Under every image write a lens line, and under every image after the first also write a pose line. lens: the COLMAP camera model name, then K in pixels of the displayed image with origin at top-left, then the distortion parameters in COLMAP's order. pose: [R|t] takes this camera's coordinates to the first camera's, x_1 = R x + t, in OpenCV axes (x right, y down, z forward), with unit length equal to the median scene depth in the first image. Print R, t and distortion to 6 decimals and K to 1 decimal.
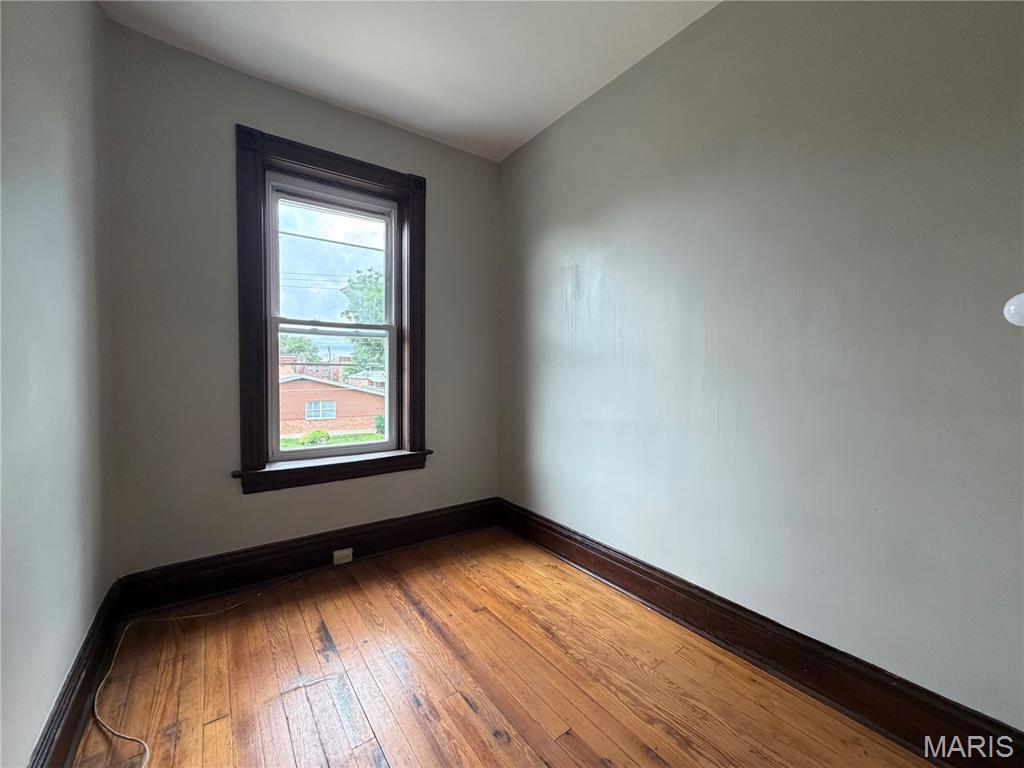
lens RADIAL K [[407.2, 0, 520.9], [0, 407.2, 377.2], [0, 0, 1]] dist [0.000655, -0.000020]
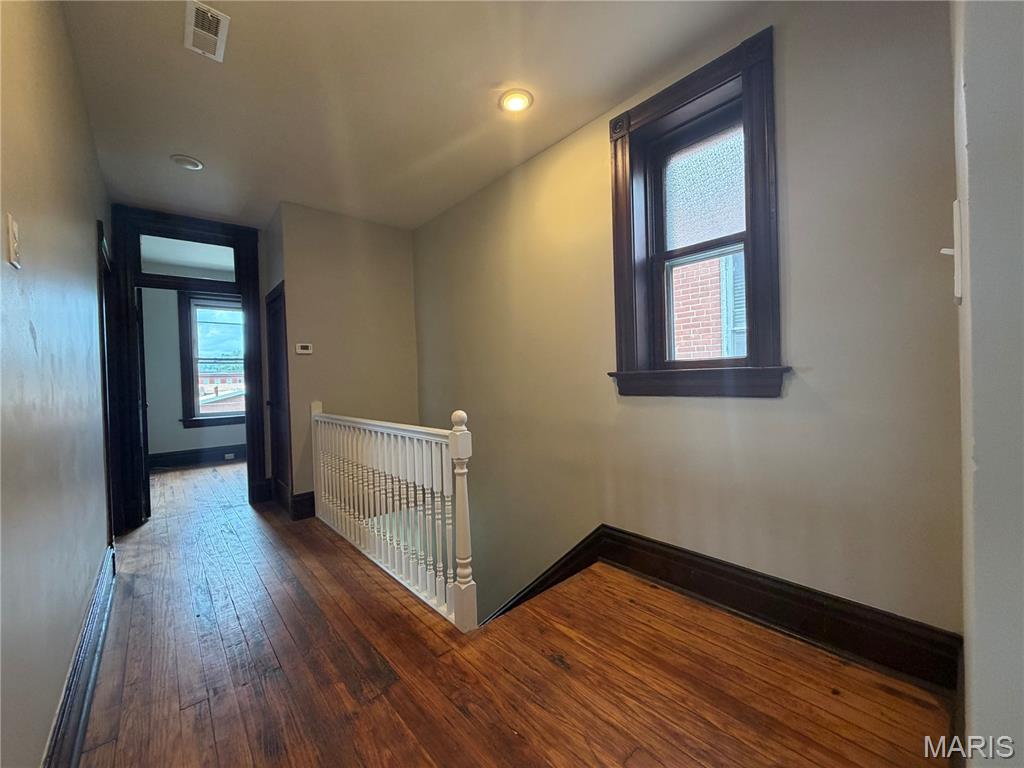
lens RADIAL K [[407.2, 0, 507.5], [0, 407.2, 388.5], [0, 0, 1]] dist [0.000655, -0.000020]
pose [[0.997273, -0.034599, 0.065193, 1.127252], [0.035516, 0.999285, -0.012955, 0.140409], [-0.064698, 0.015235, 0.997789, -1.600802]]
